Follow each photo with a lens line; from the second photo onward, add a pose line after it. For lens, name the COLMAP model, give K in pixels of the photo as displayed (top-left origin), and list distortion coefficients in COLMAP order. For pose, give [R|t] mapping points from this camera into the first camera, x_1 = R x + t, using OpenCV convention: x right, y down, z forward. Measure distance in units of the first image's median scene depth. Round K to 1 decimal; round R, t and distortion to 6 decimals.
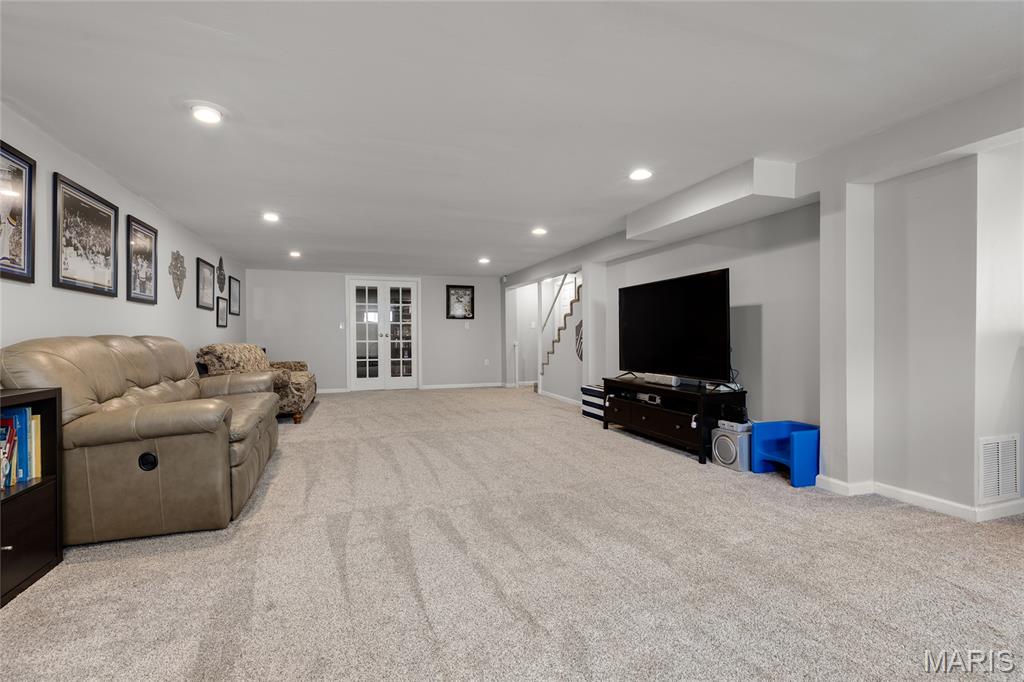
lens RADIAL K [[464.5, 0, 510.4], [0, 464.5, 336.4], [0, 0, 1]] dist [-0.002197, -0.000600]
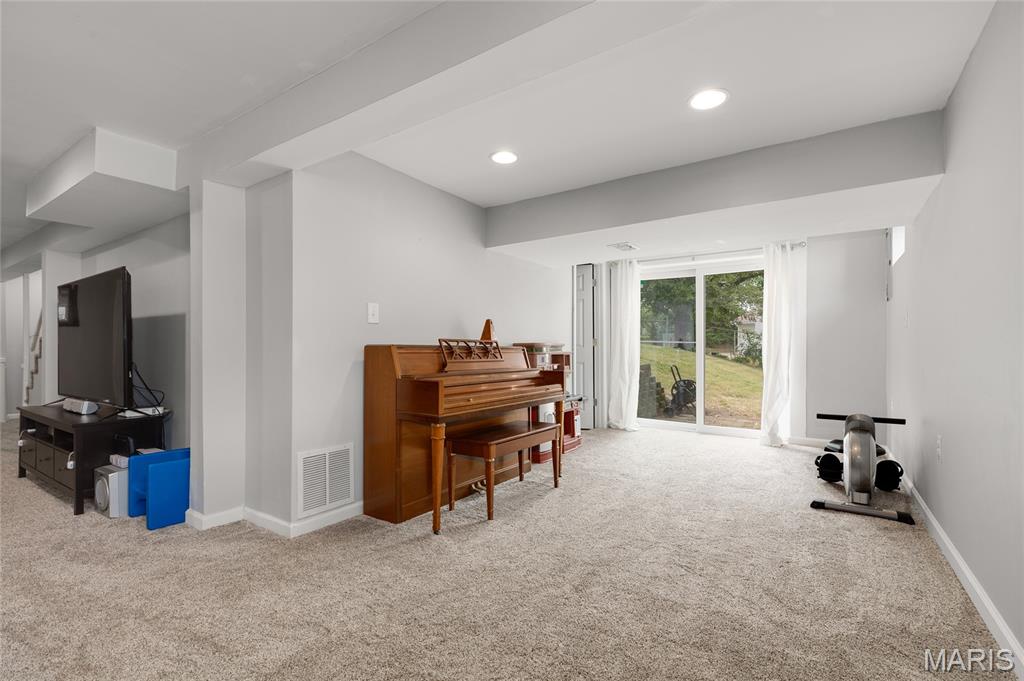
lens RADIAL K [[464.5, 0, 509.8], [0, 464.5, 348.6], [0, 0, 1]] dist [-0.002197, -0.000600]
pose [[0.798936, 0.009006, 0.601349, 0.647976], [-0.005028, 0.999953, -0.008296, 0.000141], [-0.601396, 0.003604, 0.798943, -0.066991]]
